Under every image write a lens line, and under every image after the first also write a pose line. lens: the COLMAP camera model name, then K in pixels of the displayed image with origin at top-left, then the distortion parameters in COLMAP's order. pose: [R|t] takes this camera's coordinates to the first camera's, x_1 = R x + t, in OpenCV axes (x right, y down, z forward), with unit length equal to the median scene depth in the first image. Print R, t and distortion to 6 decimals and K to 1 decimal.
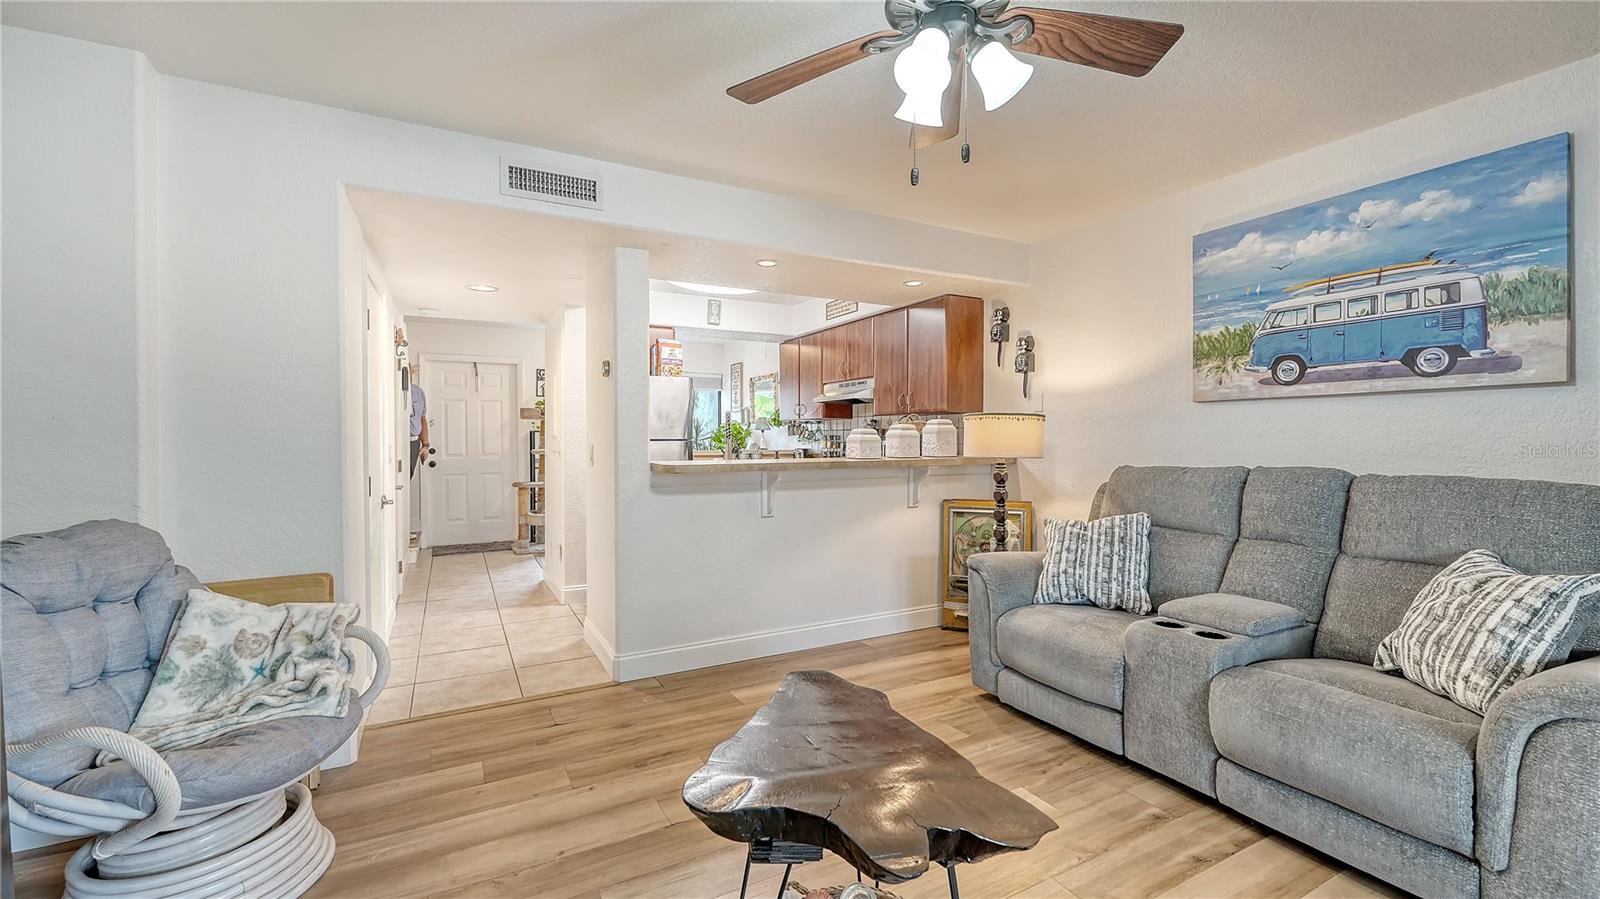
lens RADIAL K [[654.6, 0, 787.6], [0, 654.6, 446.2], [0, 0, 1]] dist [0.016307, -0.003539]
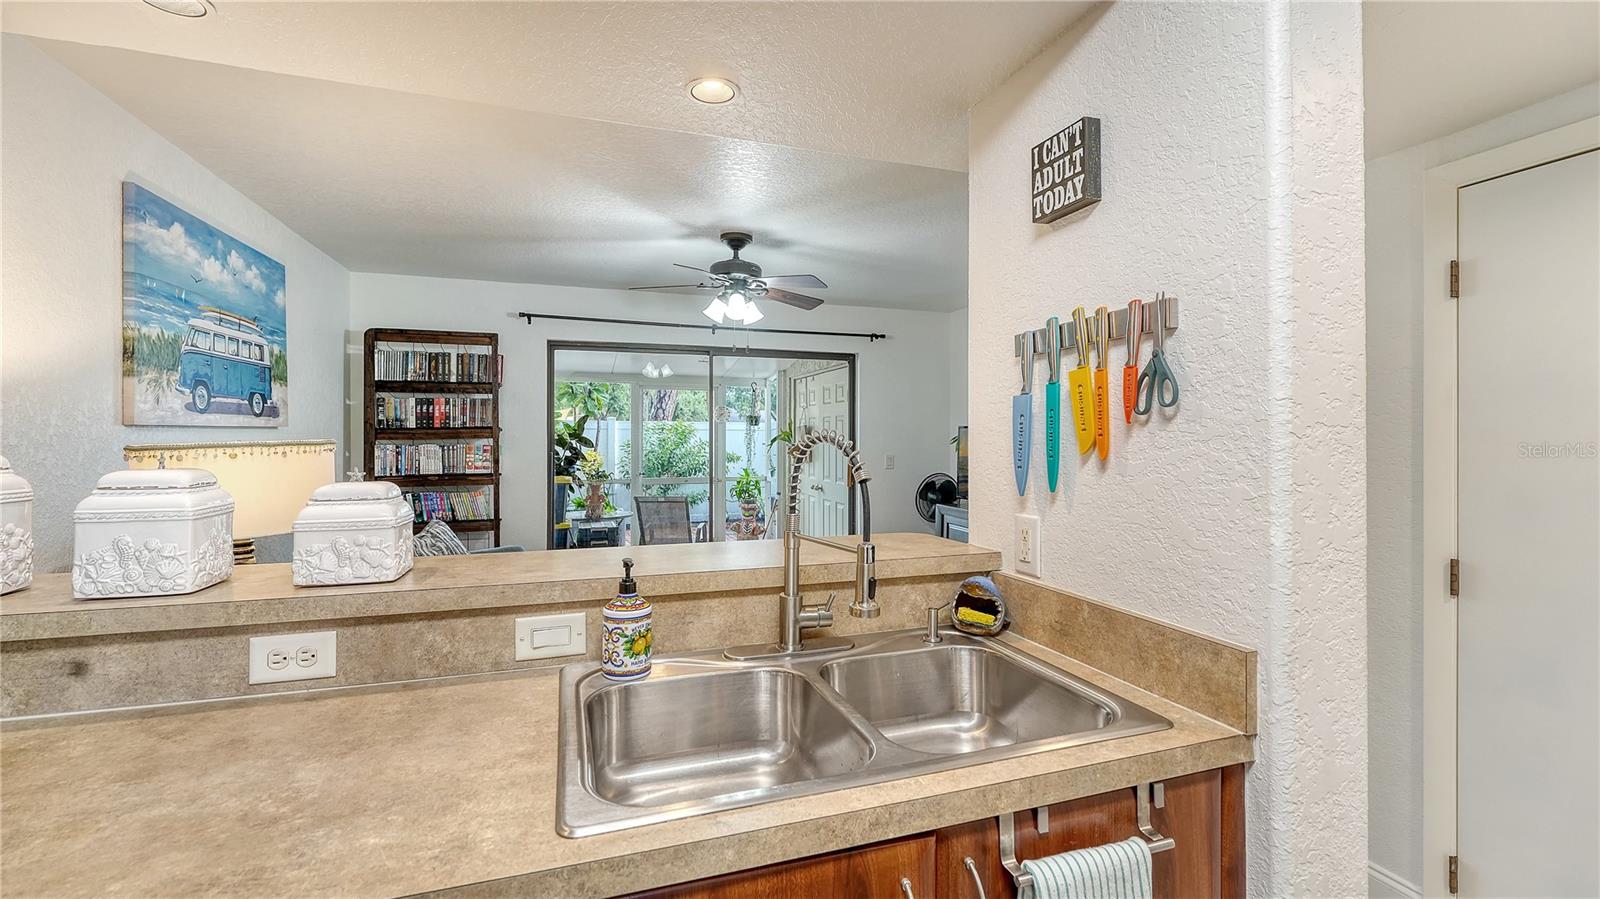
lens RADIAL K [[685.0, 0, 800.5], [0, 685.0, 426.8], [0, 0, 1]] dist [0.000959, -0.000455]
pose [[-0.987094, 0.003841, 0.160093, -0.186815], [0.004588, 0.999980, 0.004296, -0.069276], [-0.160073, 0.004975, -0.987093, 1.667277]]
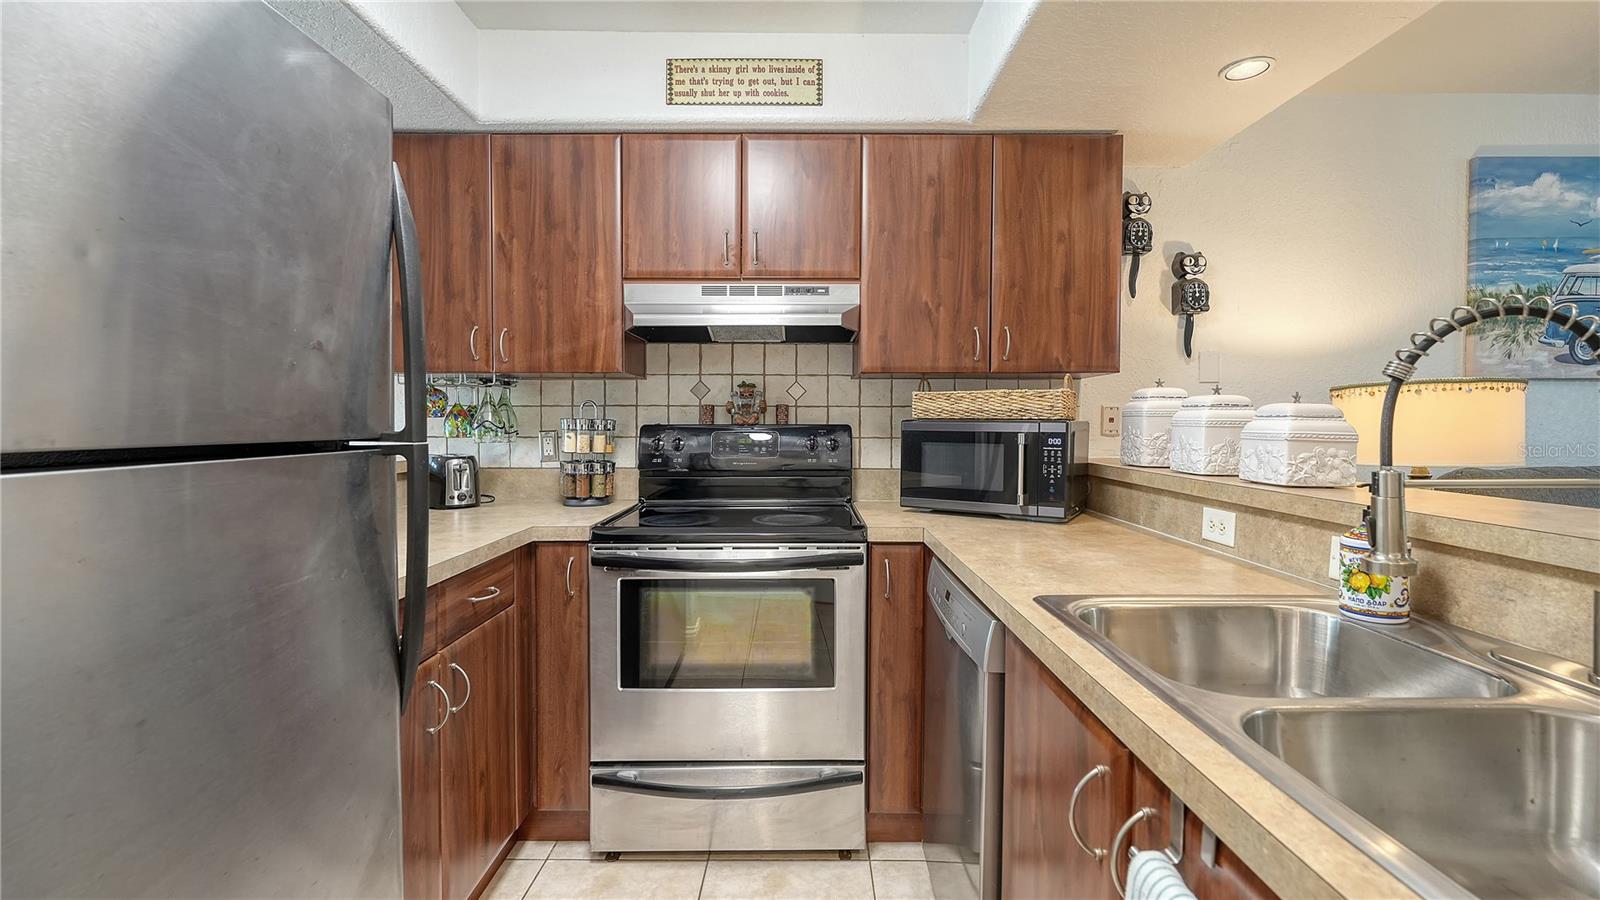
lens RADIAL K [[685.0, 0, 804.3], [0, 685.0, 447.0], [0, 0, 1]] dist [0.000959, -0.000455]
pose [[0.457465, -0.032580, 0.888631, -0.457068], [0.010722, 0.999458, 0.031124, -0.022900], [-0.889163, -0.004711, 0.457566, 1.385510]]
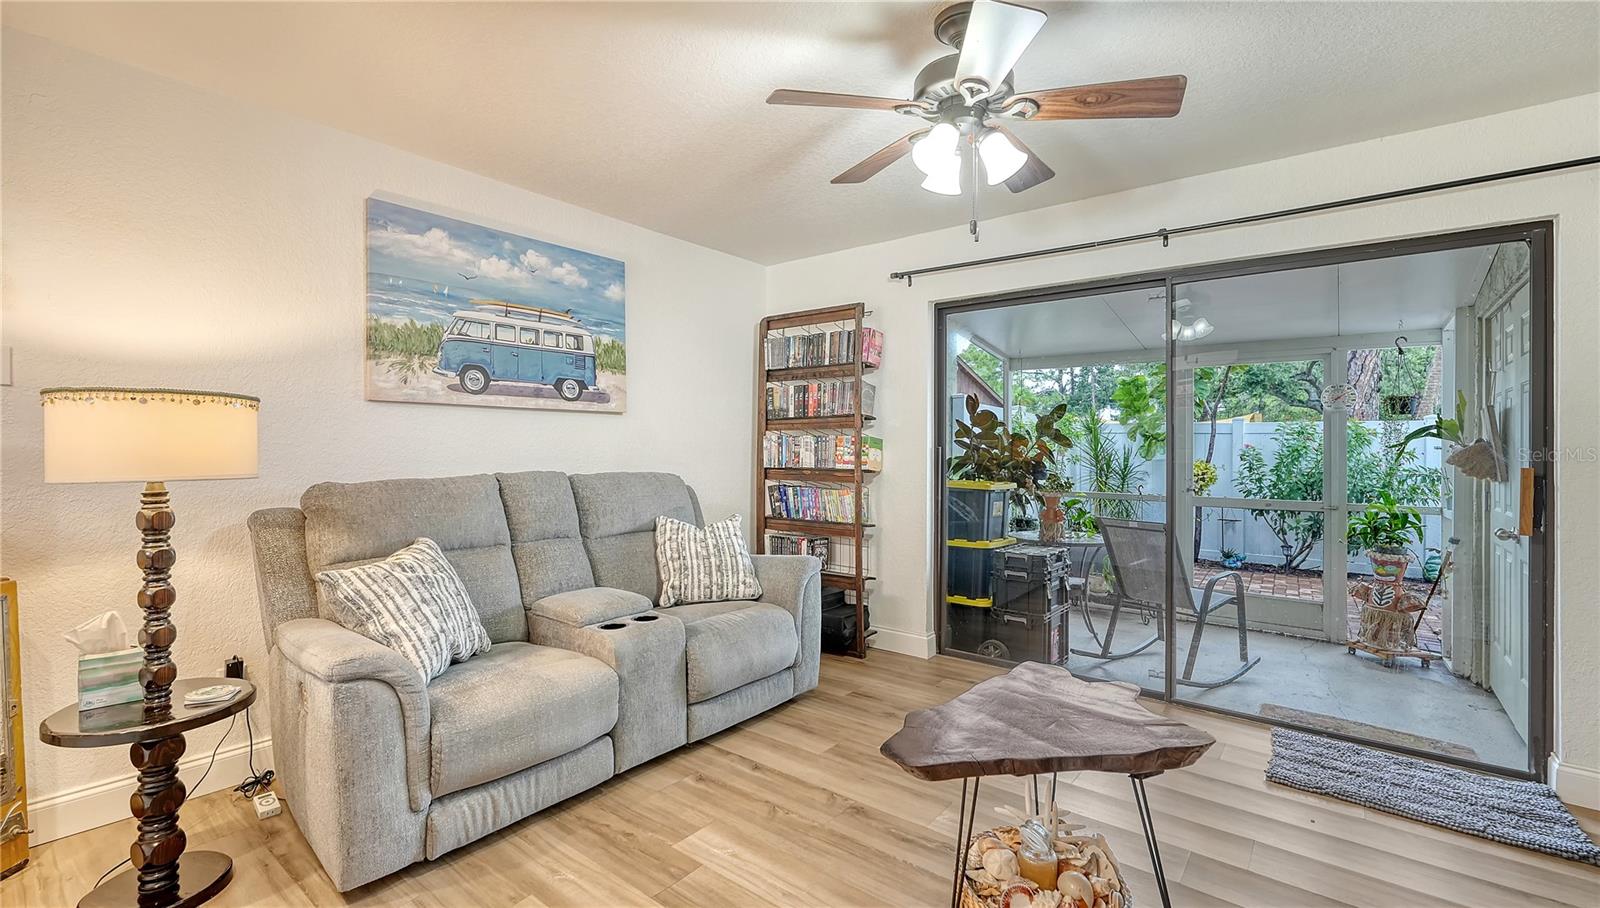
lens RADIAL K [[684.2, 0, 812.9], [0, 684.2, 453.4], [0, 0, 1]] dist [0.001685, 0.001102]
pose [[-0.405363, -0.006369, 0.914134, -0.404486], [0.006226, 0.999933, 0.009728, -0.006425], [-0.914135, 0.009635, -0.405296, 0.884106]]
